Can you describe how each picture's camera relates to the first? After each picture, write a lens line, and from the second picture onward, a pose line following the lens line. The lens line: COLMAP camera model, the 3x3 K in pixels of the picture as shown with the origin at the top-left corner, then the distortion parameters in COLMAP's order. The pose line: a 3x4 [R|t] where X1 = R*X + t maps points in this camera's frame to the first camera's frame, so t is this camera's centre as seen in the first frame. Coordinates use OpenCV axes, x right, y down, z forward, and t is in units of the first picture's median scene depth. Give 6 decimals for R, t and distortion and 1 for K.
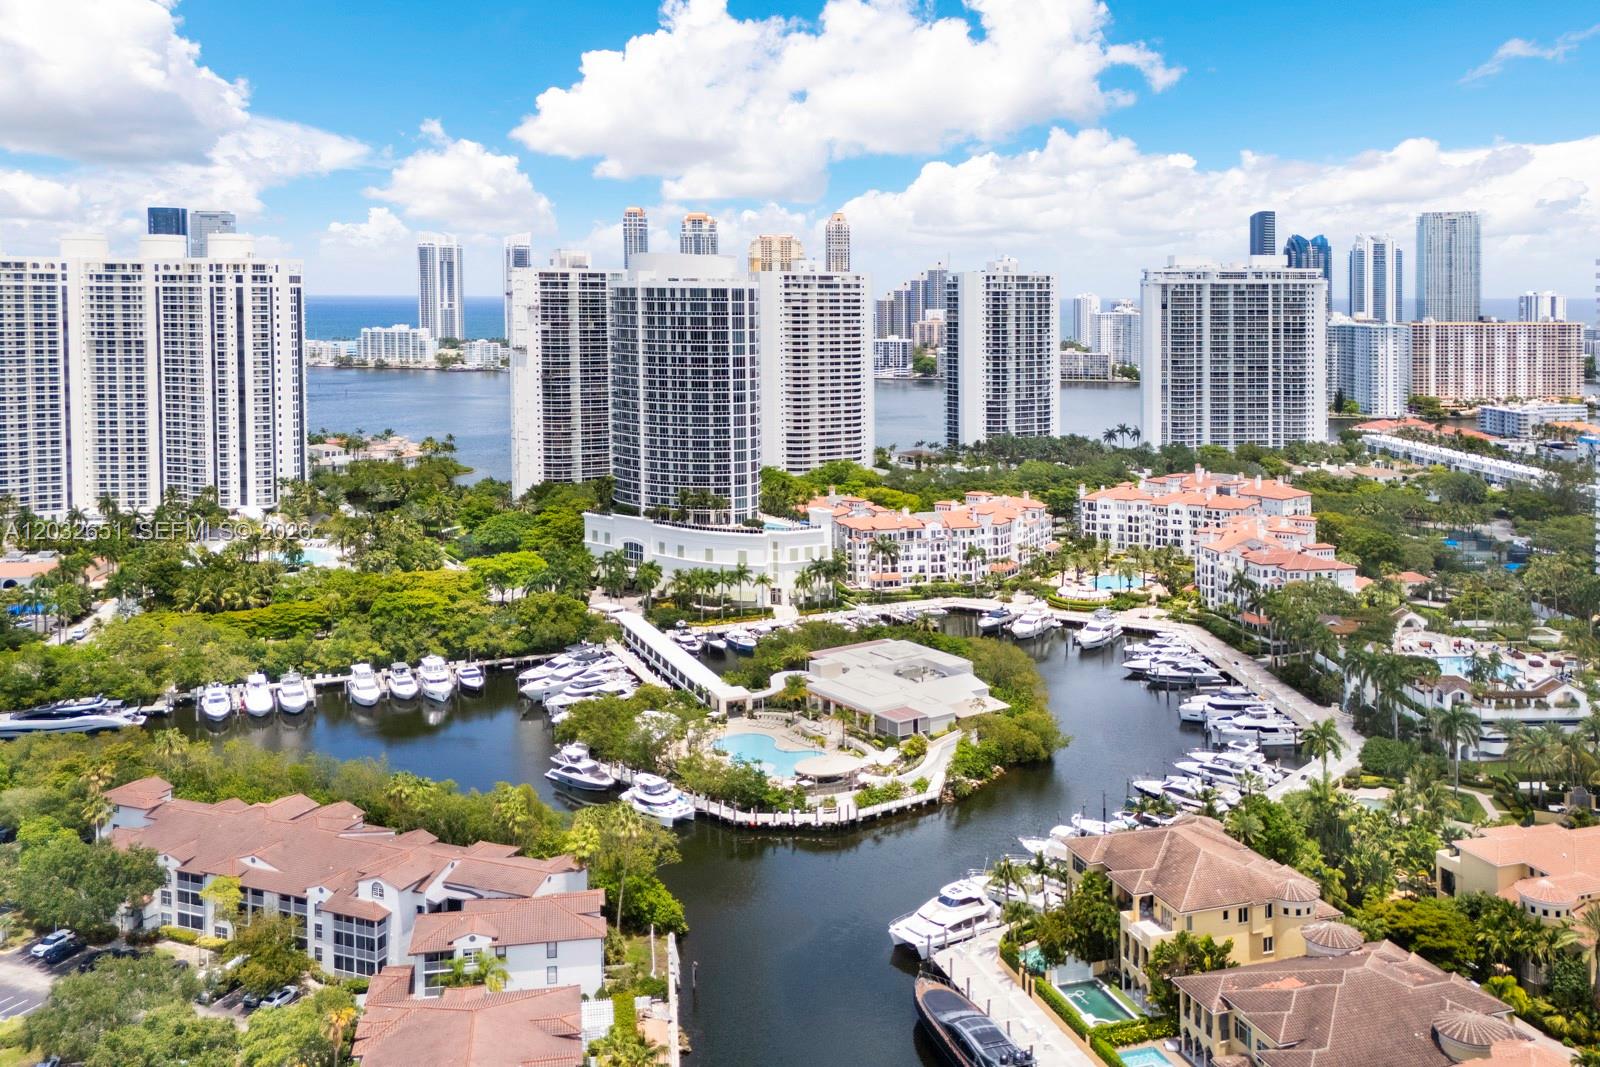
lens RADIAL K [[1399.3, 0, 805.7], [0, 1399.3, 401.0], [0, 0, 1]] dist [0.080382, -0.009954]
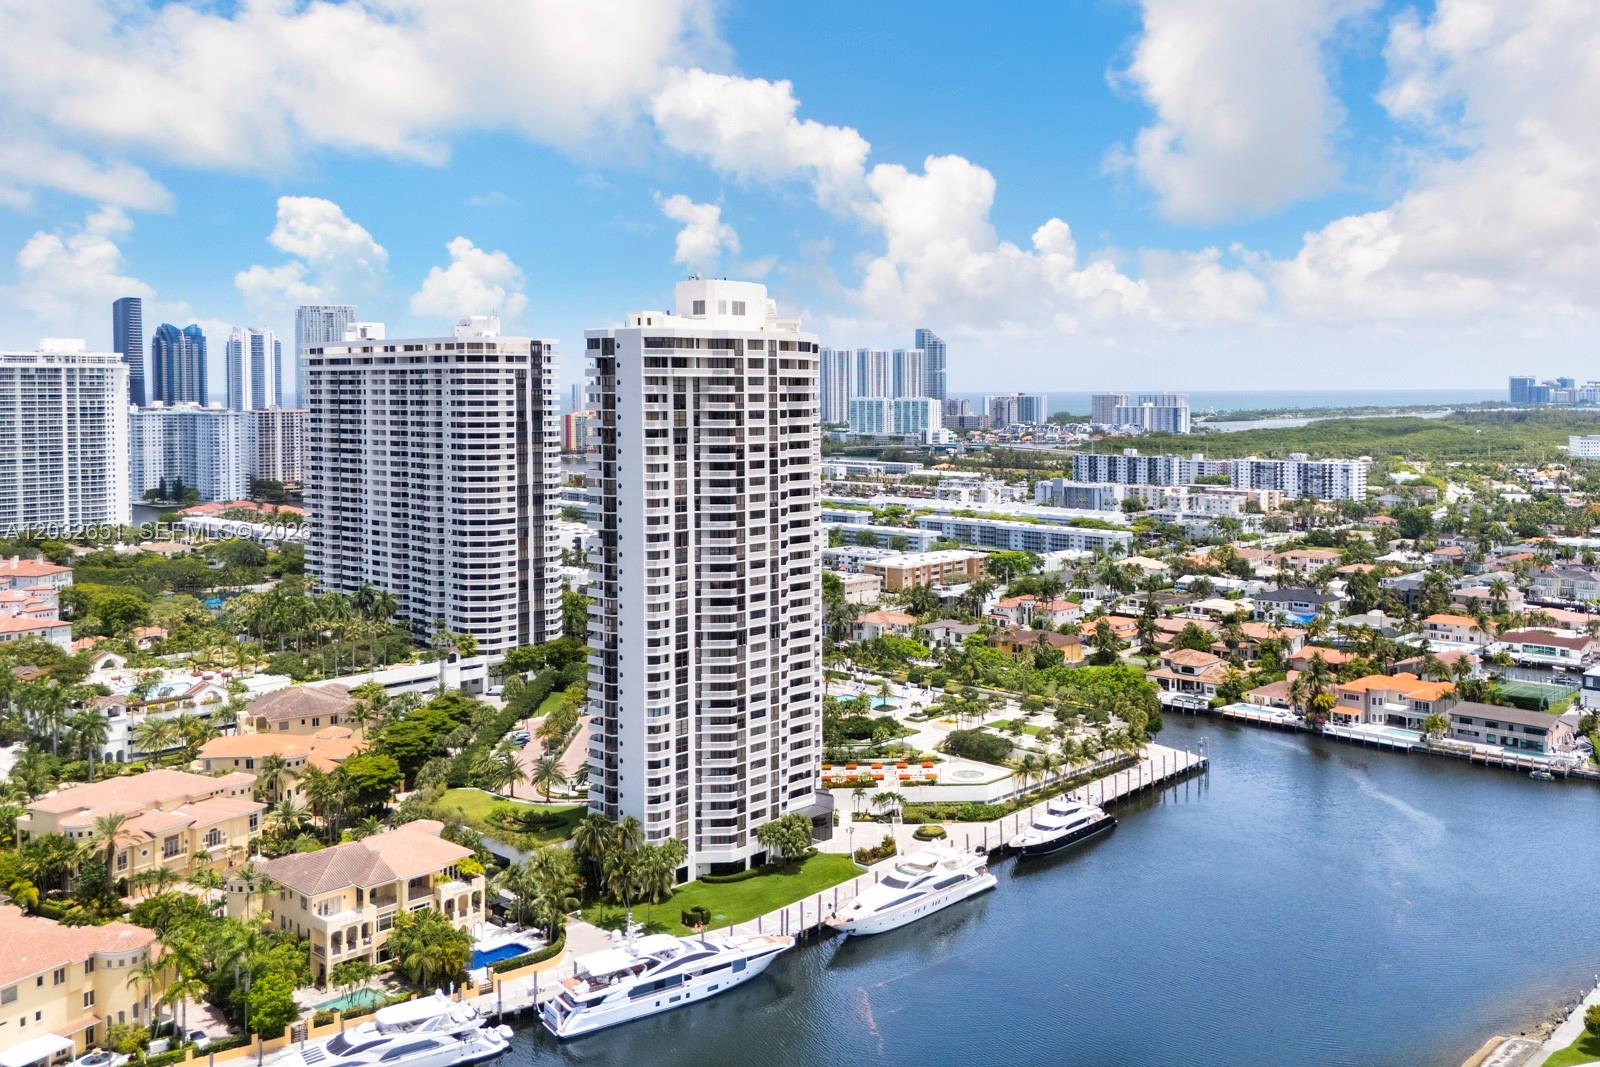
lens RADIAL K [[1475.5, 0, 878.8], [0, 1475.5, 437.9], [0, 0, 1]] dist [0.038541, -0.005729]
pose [[0.732581, -0.030581, 0.679993, 0.052982], [0.060052, 0.997999, -0.019814, 0.026757], [-0.678026, 0.055351, 0.732951, -0.184014]]
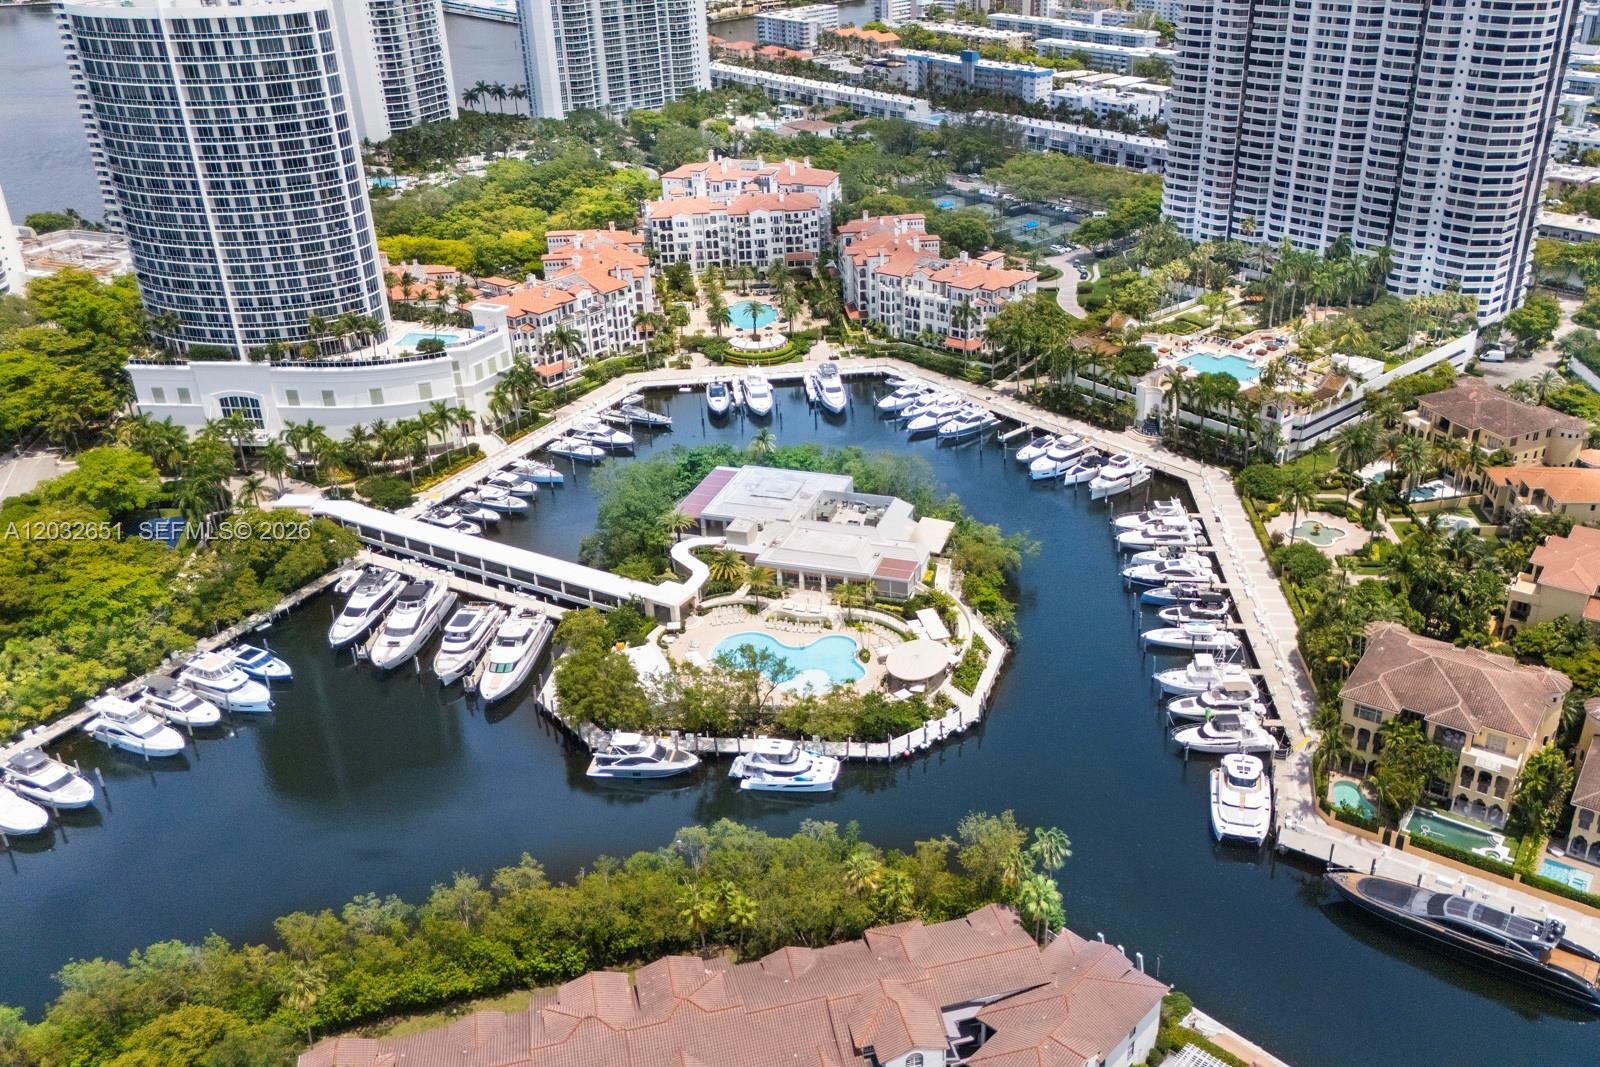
lens RADIAL K [[1383.4, 0, 773.9], [0, 1383.4, 595.7], [0, 0, 1]] dist [0.049195, -0.012606]
pose [[0.790020, -0.308507, 0.529803, -0.268588], [0.058888, 0.898355, 0.435305, -0.089454], [-0.610246, -0.312700, 0.727886, 0.218636]]
